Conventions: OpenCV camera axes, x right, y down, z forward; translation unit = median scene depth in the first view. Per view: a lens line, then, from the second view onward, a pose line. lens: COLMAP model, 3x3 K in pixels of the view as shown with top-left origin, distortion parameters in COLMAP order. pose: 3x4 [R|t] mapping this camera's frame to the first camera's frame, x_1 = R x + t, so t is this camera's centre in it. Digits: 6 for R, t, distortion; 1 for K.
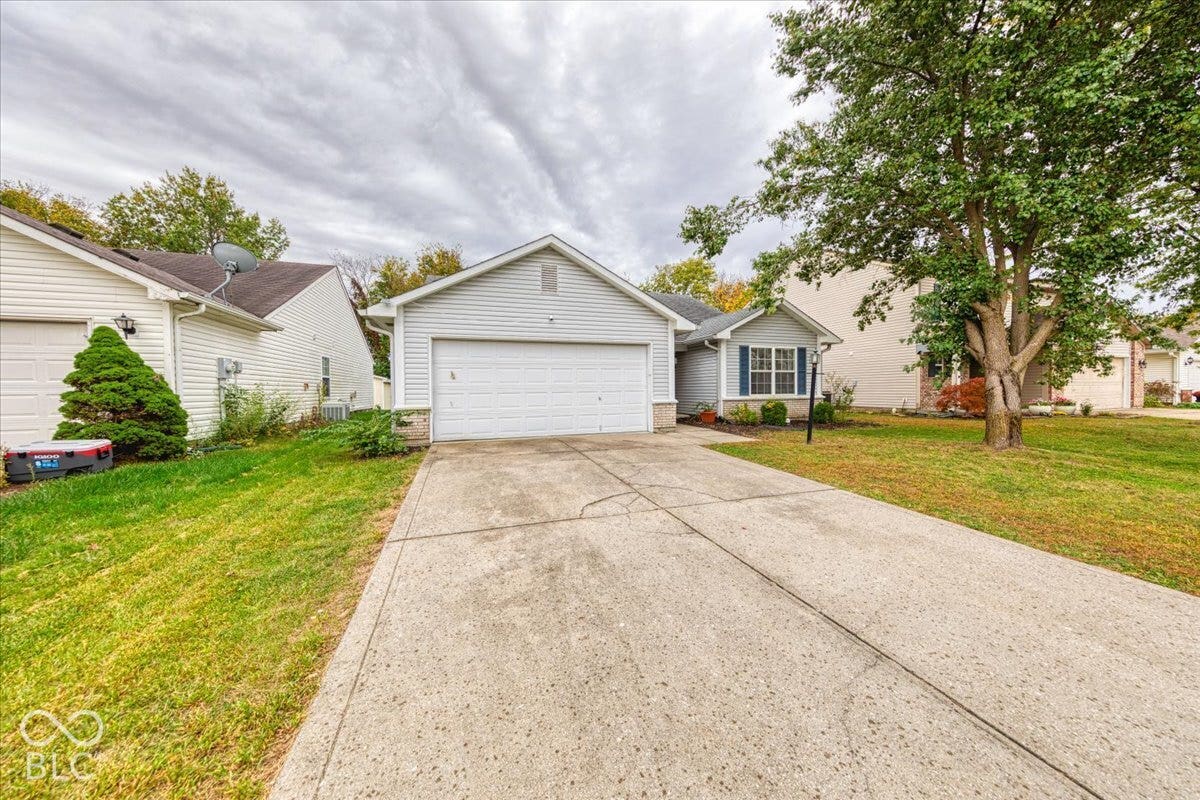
lens RADIAL K [[378.4, 0, 598.0], [0, 378.4, 397.4], [0, 0, 1]] dist [0.001946, -0.000067]
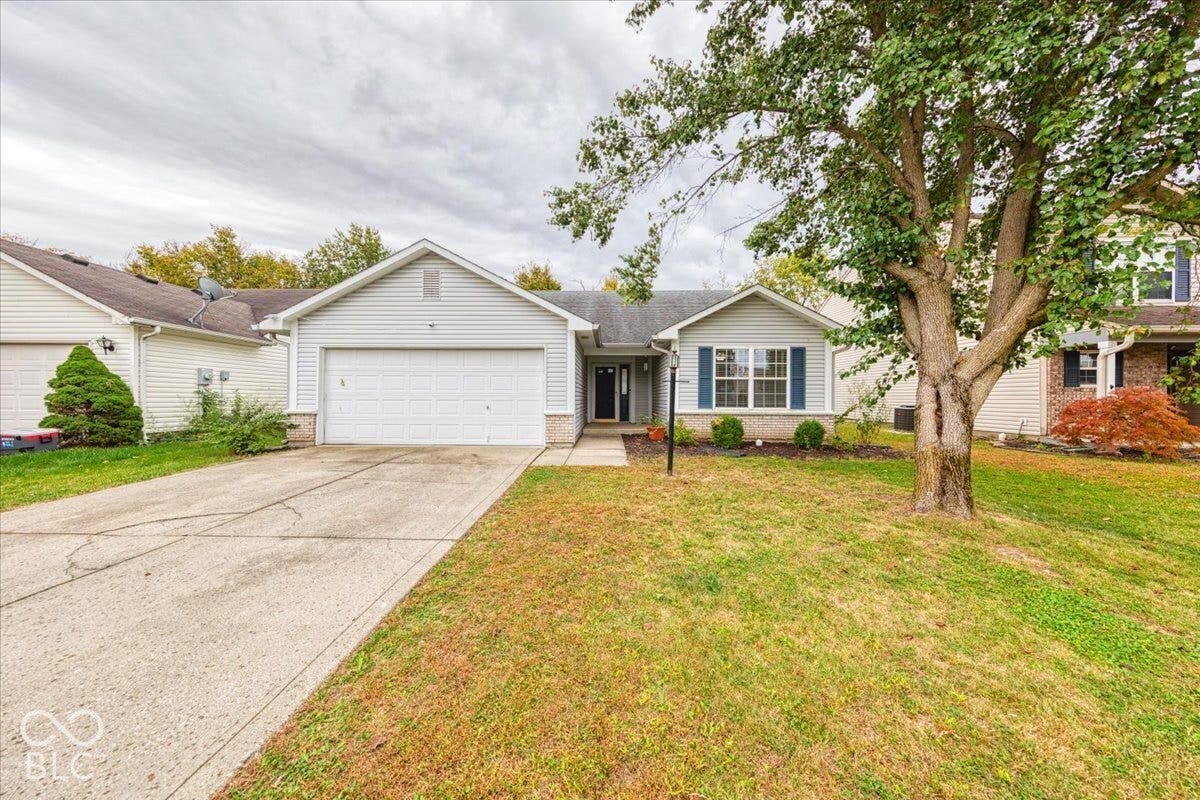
lens RADIAL K [[381.2, 0, 600.4], [0, 381.2, 394.4], [0, 0, 1]] dist [-0.000310, -0.000054]
pose [[0.942932, 0.013035, -0.332729, 0.608941], [-0.022570, 0.999437, -0.024810, -0.013136], [0.332218, 0.030904, 0.942696, 0.218796]]
